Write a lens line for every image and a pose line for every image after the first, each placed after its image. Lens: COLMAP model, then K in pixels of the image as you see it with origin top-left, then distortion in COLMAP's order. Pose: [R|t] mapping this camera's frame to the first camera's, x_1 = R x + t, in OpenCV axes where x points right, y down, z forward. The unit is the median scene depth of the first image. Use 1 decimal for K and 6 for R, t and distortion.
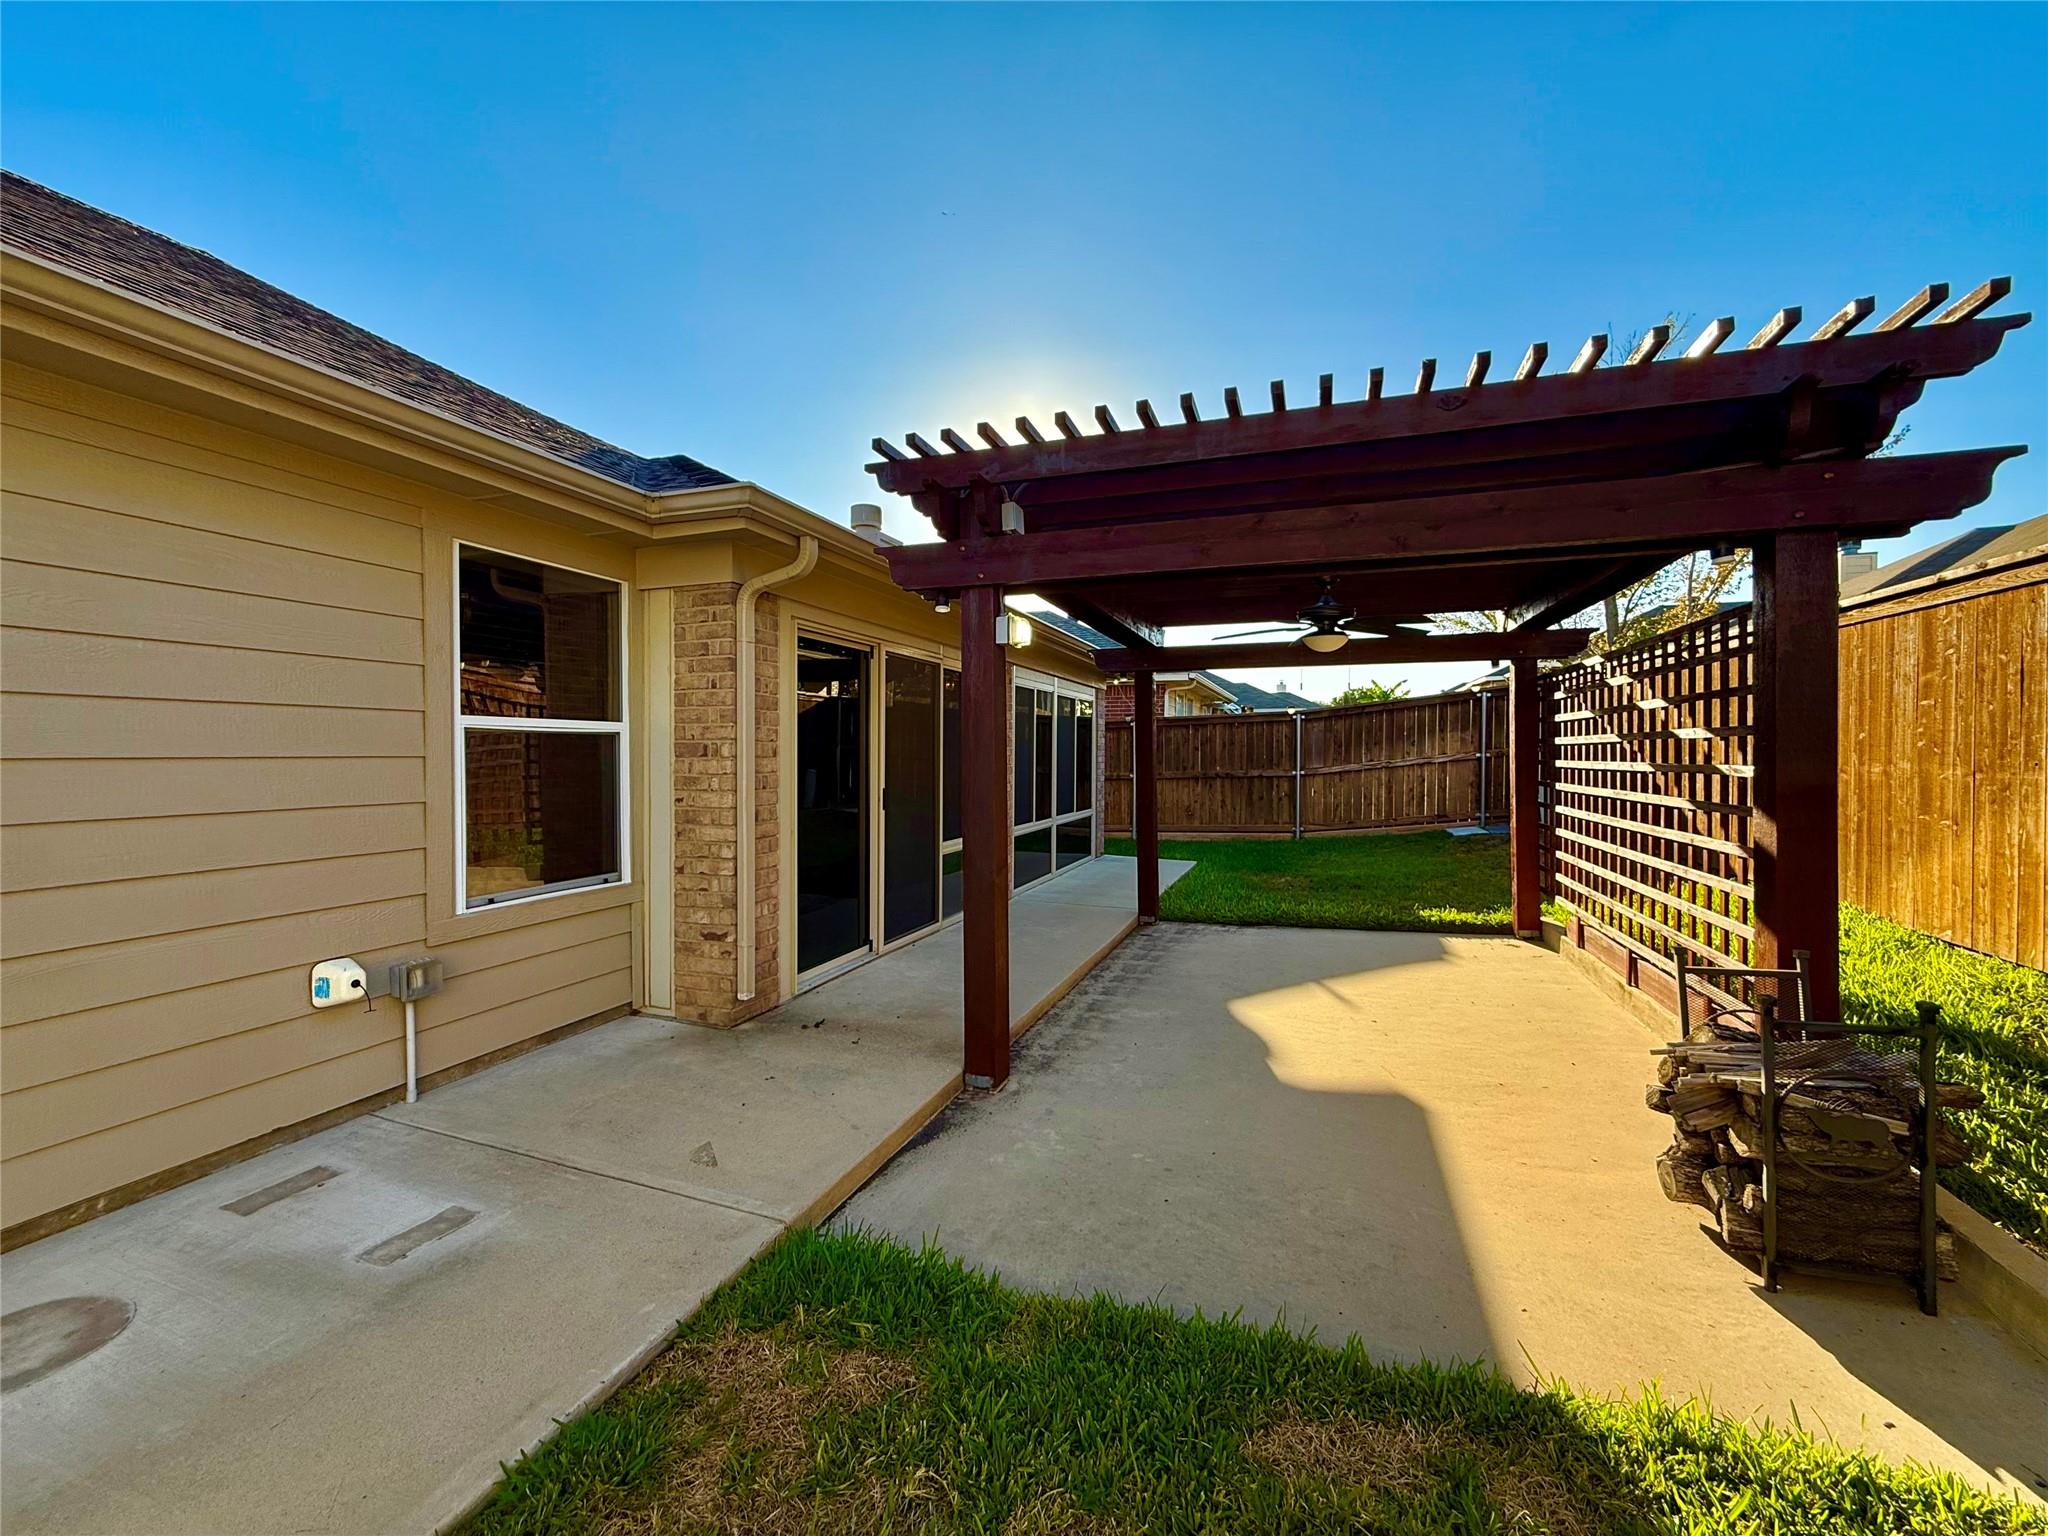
lens RADIAL K [[817.3, 0, 1020.2], [0, 817.3, 761.1], [0, 0, 1]] dist [-0.000110, 0.000356]
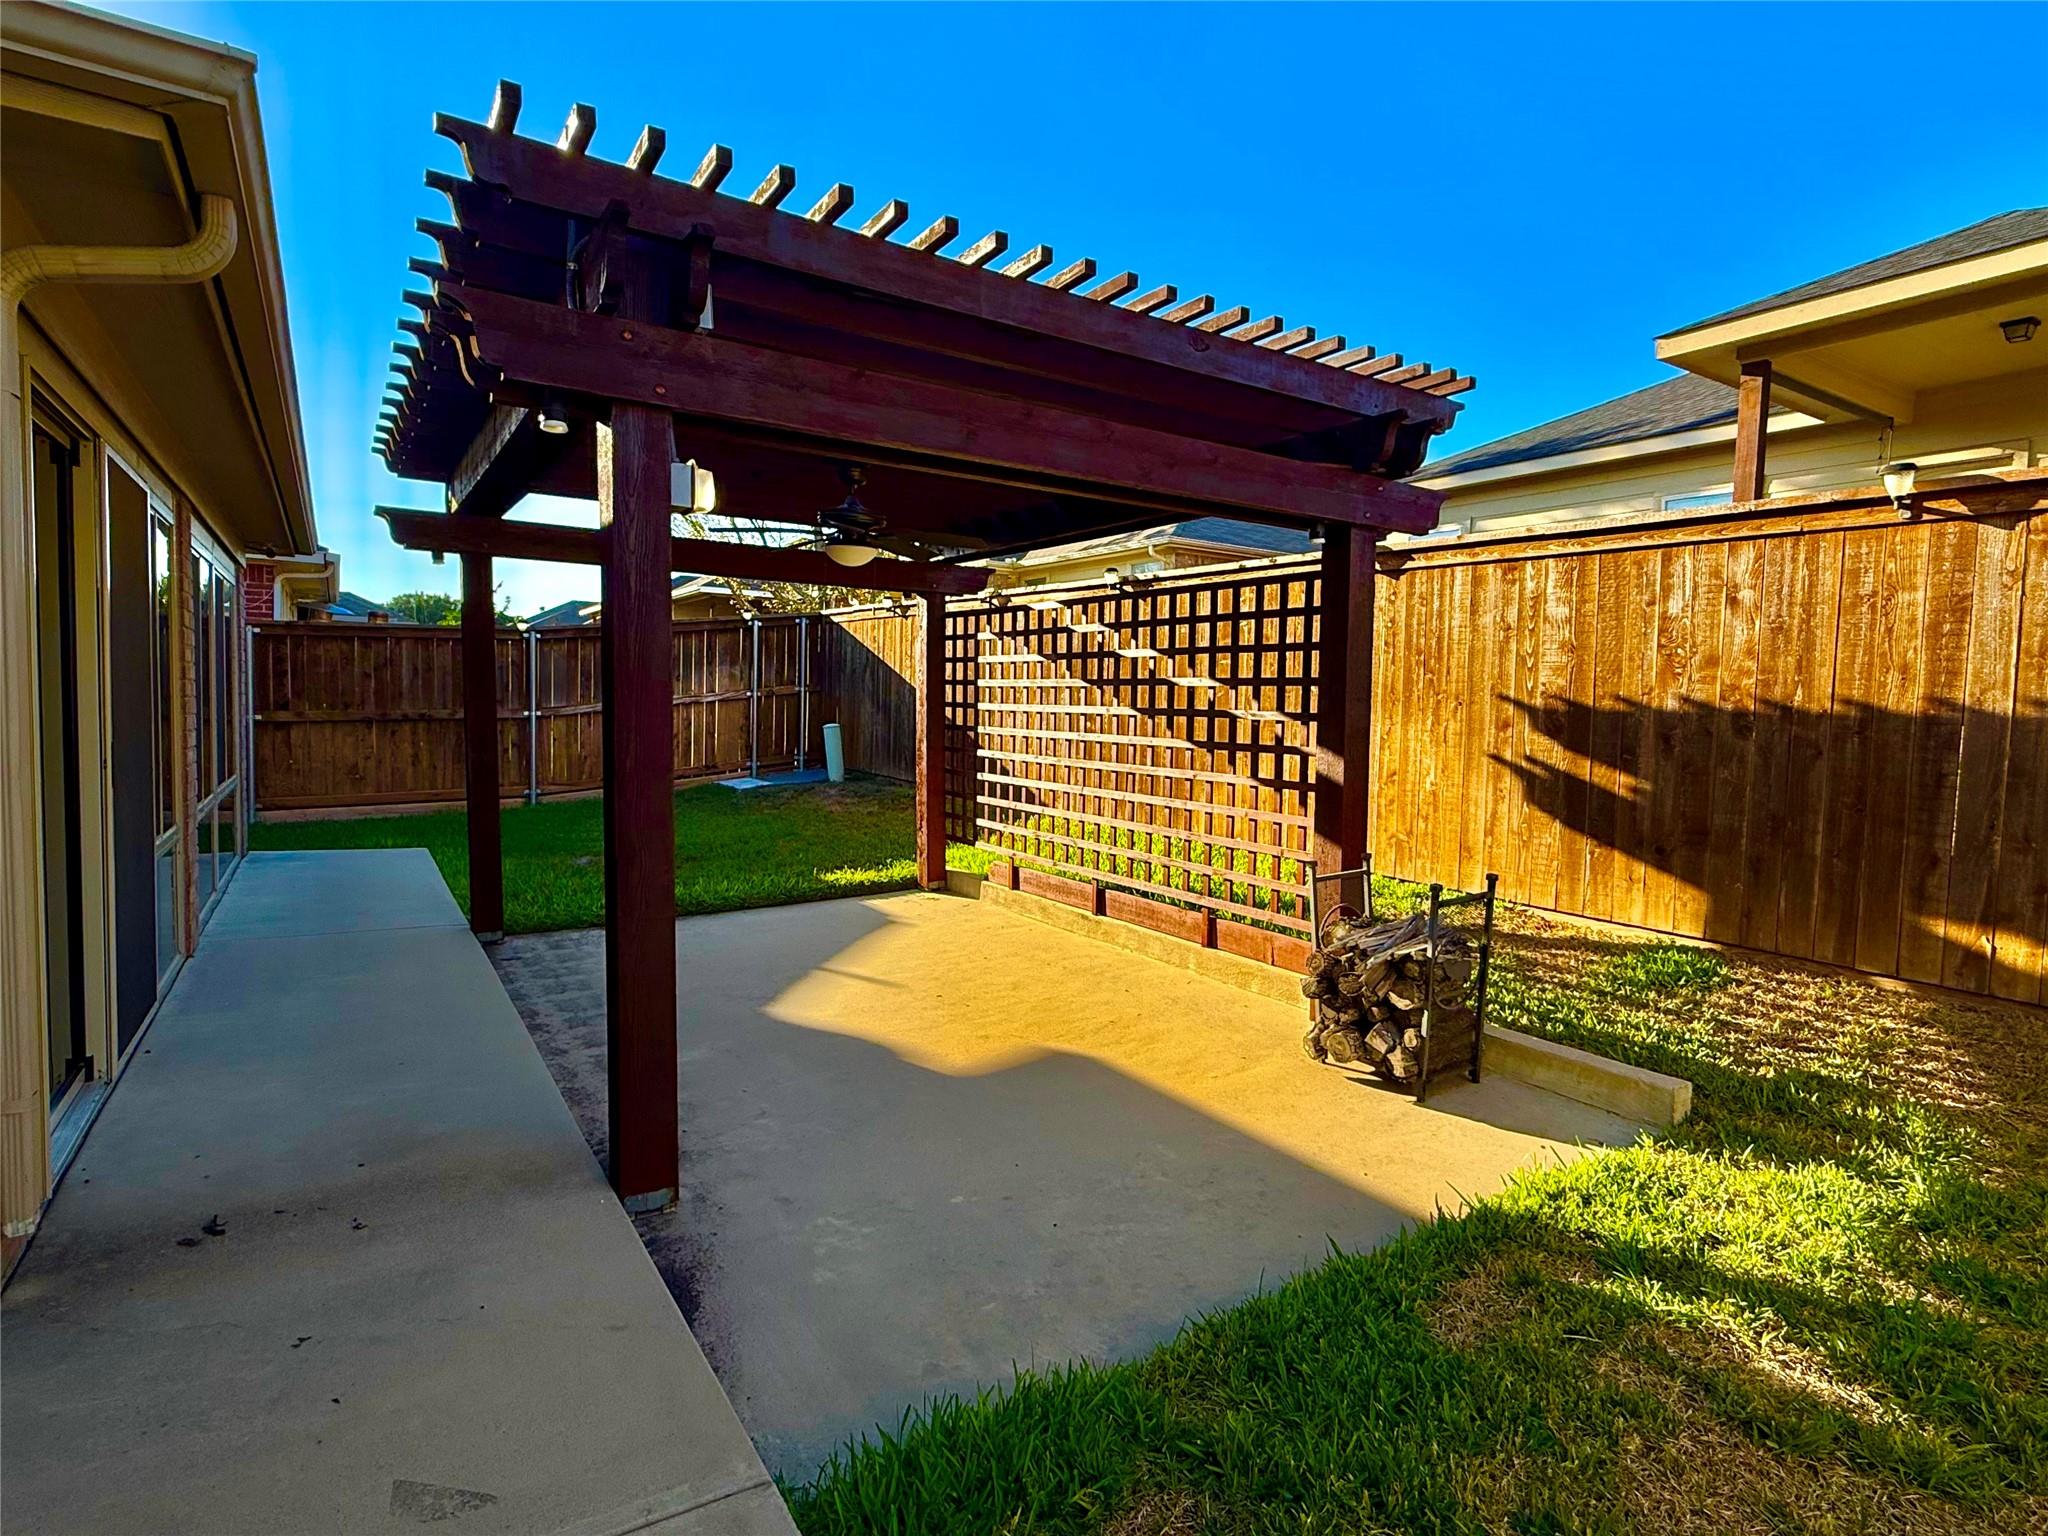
lens RADIAL K [[1077.5, 0, 1027.0], [0, 1077.5, 763.3], [0, 0, 1]] dist [0.002197, -0.000977]
pose [[0.609403, -0.030919, 0.792257, -0.369646], [-0.016631, 0.998521, 0.051761, 0.003922], [-0.792686, -0.044720, 0.607988, 0.195770]]
